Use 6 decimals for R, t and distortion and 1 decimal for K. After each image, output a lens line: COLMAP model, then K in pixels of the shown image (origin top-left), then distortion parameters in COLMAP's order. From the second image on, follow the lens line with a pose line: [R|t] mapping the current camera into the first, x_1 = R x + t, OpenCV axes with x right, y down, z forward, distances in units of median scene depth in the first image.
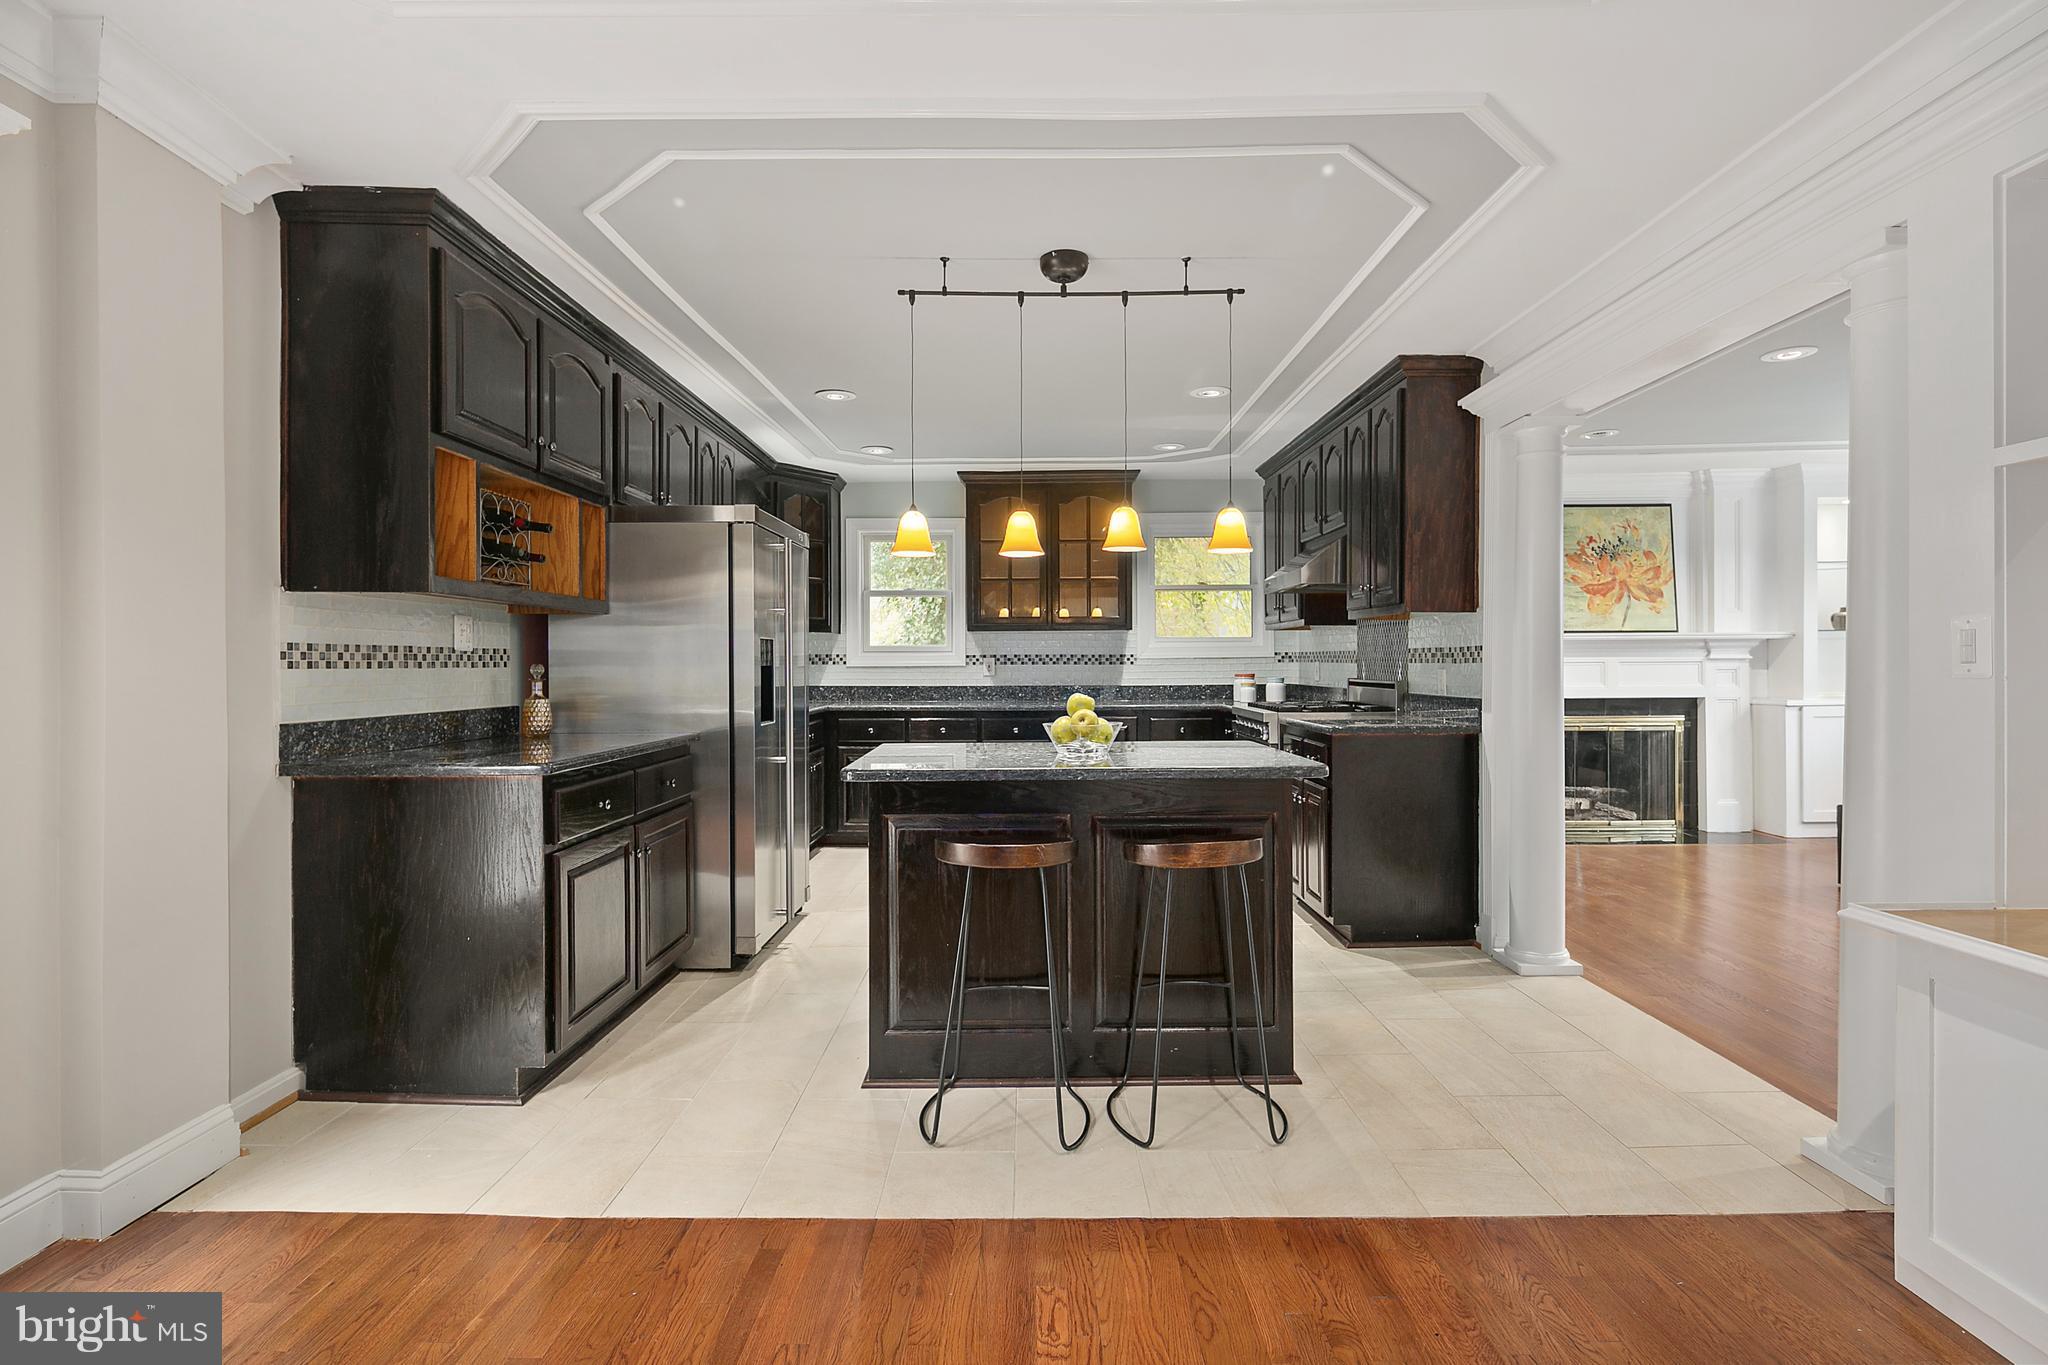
lens RADIAL K [[1010.5, 0, 1003.4], [0, 1010.5, 665.0], [0, 0, 1]] dist [0.007966, -0.002693]
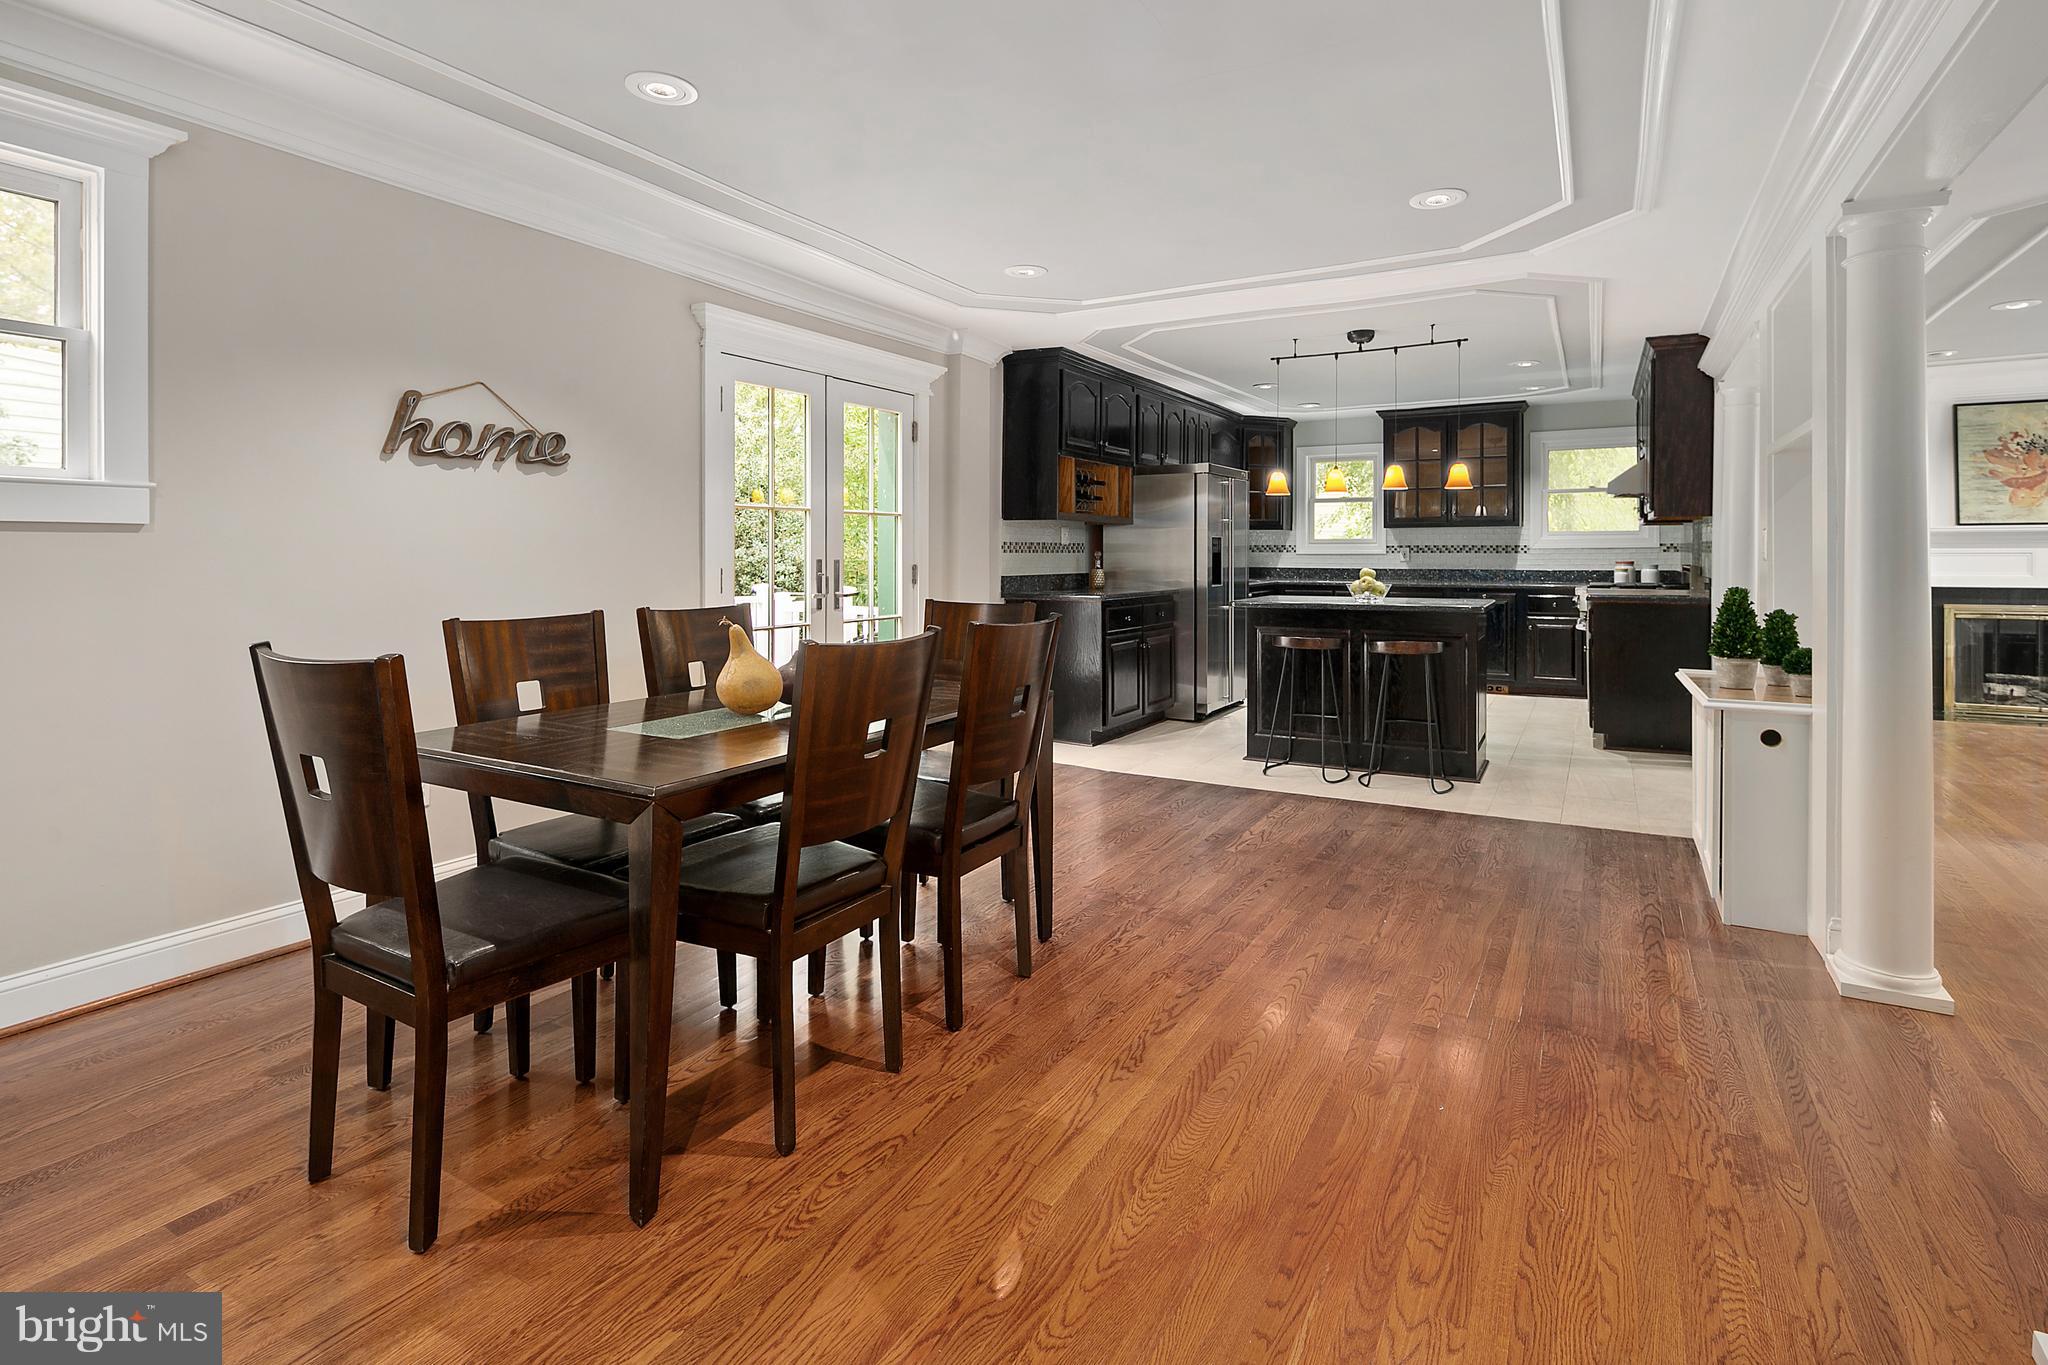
lens RADIAL K [[1010.5, 0, 998.5], [0, 1010.5, 551.4], [0, 0, 1]] dist [0.007966, -0.002693]
pose [[0.870083, 0.002329, -0.492899, 0.360103], [-0.003580, 0.999992, -0.001596, 0.003147], [0.492891, 0.003153, 0.870085, -0.852424]]
